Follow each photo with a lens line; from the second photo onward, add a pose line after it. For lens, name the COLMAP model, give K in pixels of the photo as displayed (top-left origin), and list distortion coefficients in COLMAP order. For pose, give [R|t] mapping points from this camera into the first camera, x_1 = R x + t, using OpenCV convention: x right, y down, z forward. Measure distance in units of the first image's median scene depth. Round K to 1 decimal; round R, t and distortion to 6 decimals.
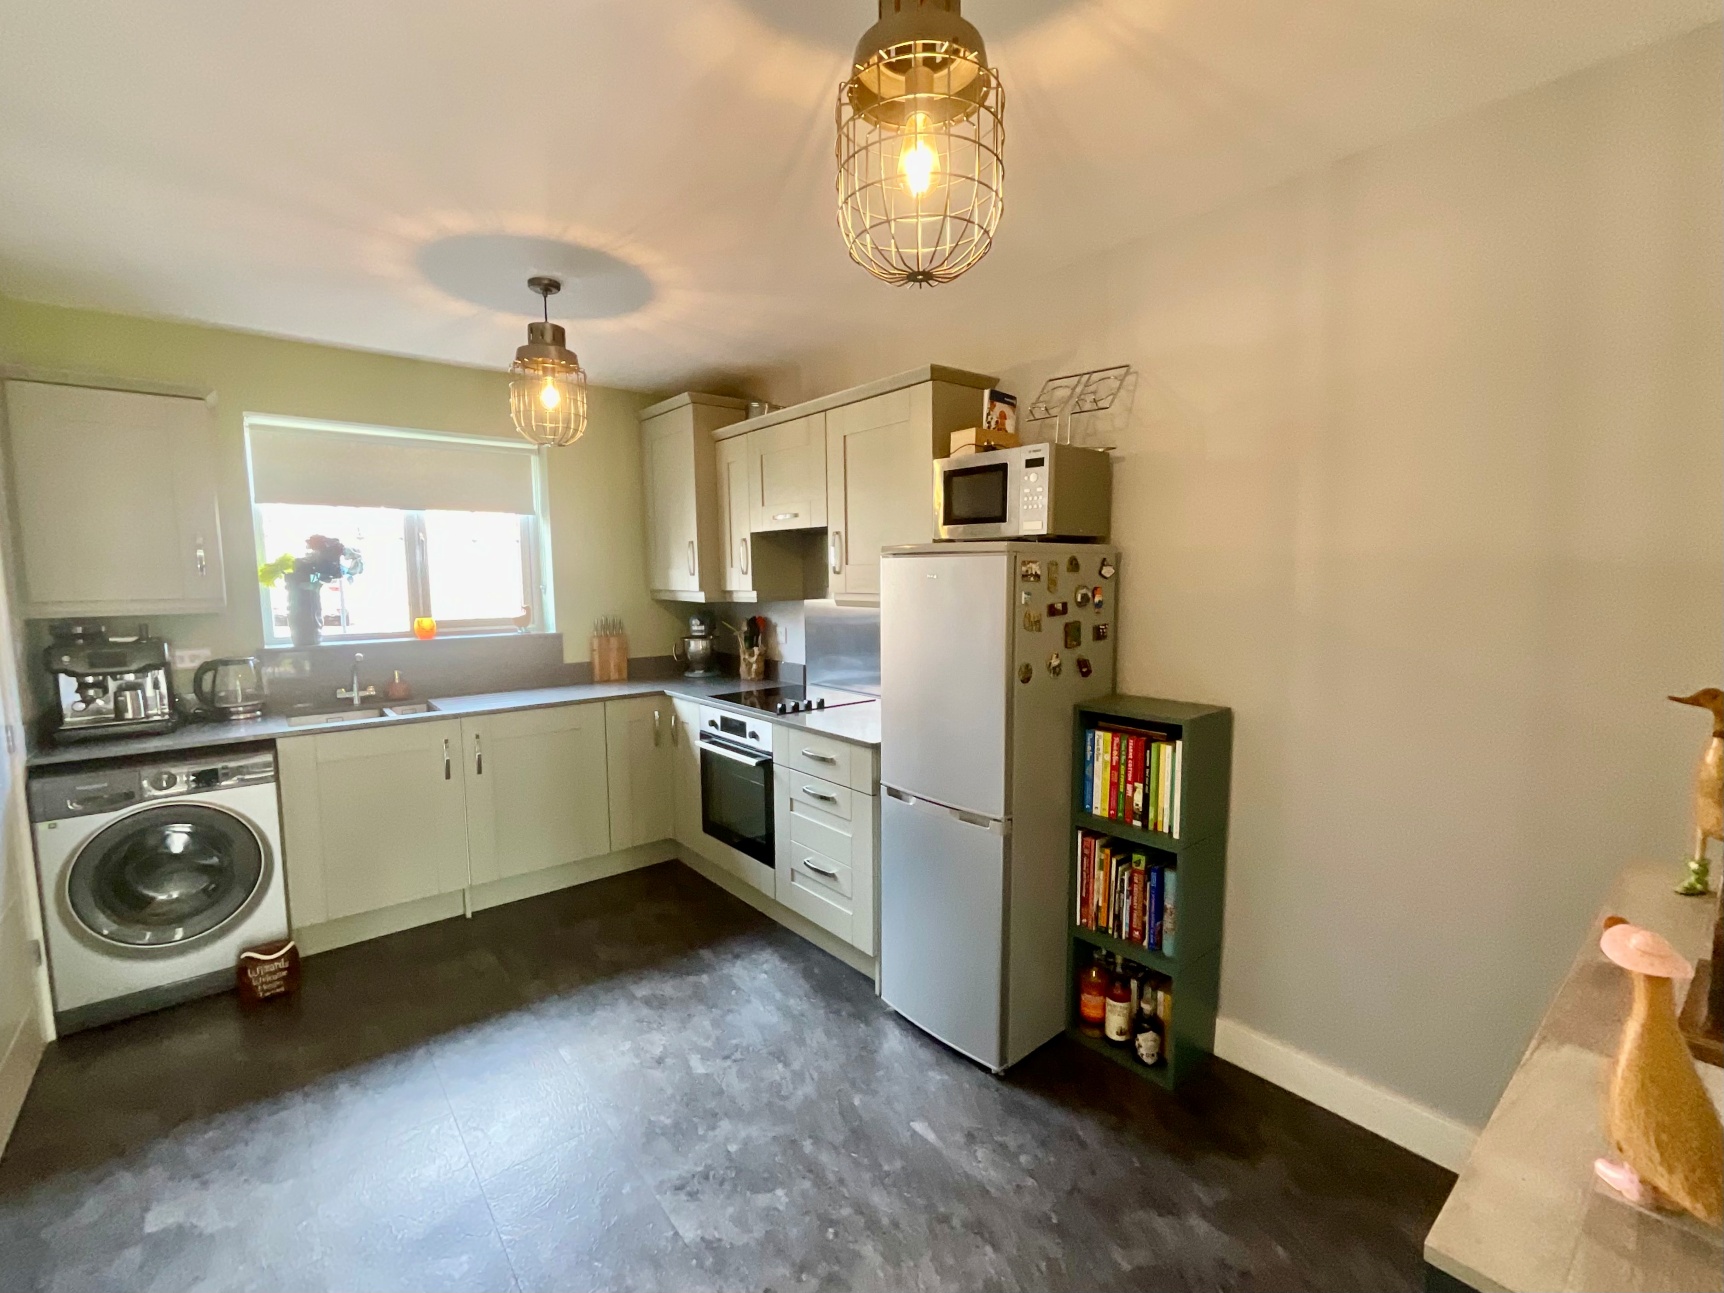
lens RADIAL K [[754.7, 0, 865.5], [0, 754.7, 649.0], [0, 0, 1]] dist [-0.004115, 0.000460]
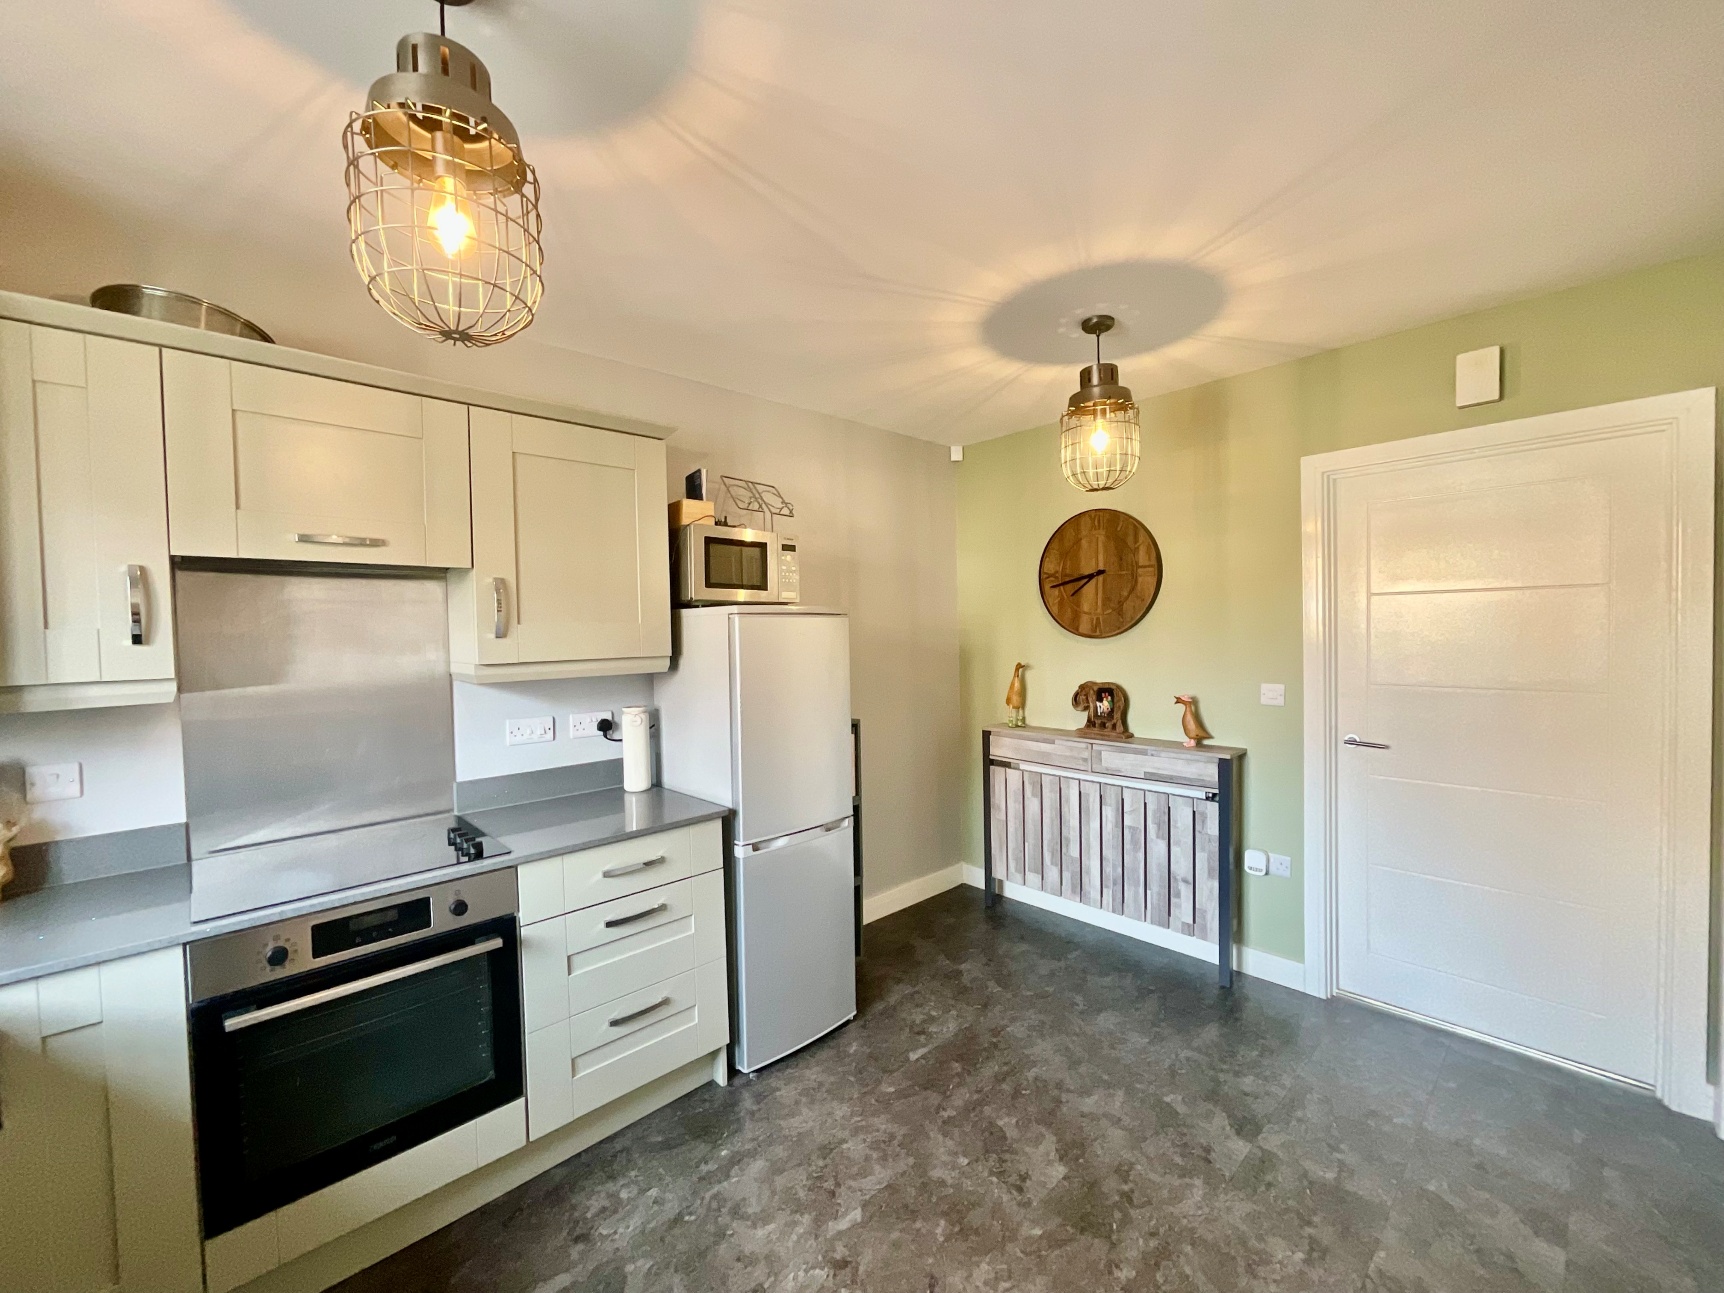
lens RADIAL K [[704.2, 0, 862.6], [0, 704.2, 649.6], [0, 0, 1]] dist [-0.001184, 0.000653]
pose [[-0.073124, -0.018846, 0.997145, -0.734467], [0.119202, 0.992489, 0.027500, -0.066517], [-0.990174, 0.120873, -0.070328, 0.718596]]
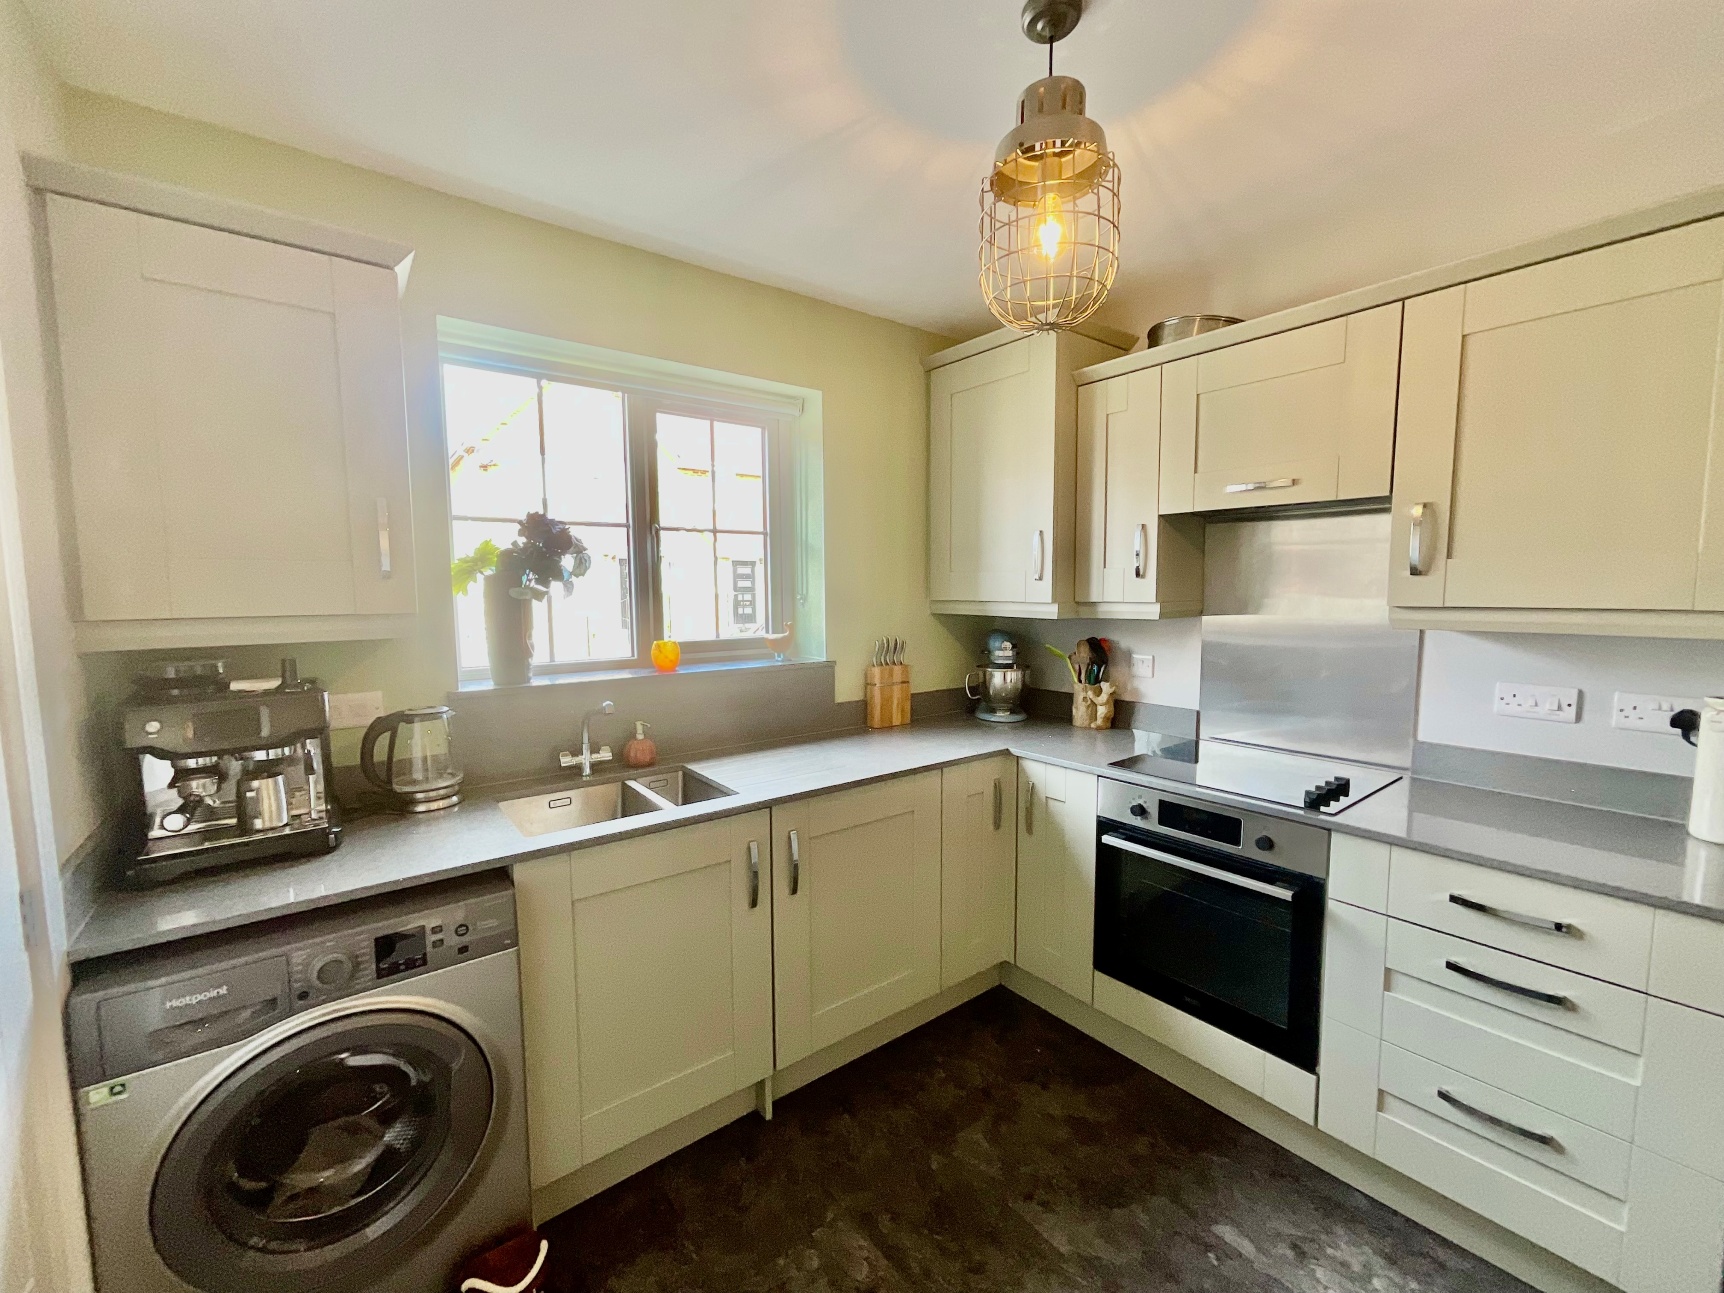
lens RADIAL K [[704.2, 0, 862.6], [0, 704.2, 649.6], [0, 0, 1]] dist [-0.001184, 0.000653]
pose [[0.999311, 0.005018, -0.036786, -0.458563], [-0.005364, 0.999942, -0.009314, -0.033915], [0.036737, 0.009505, 0.999280, 0.438859]]
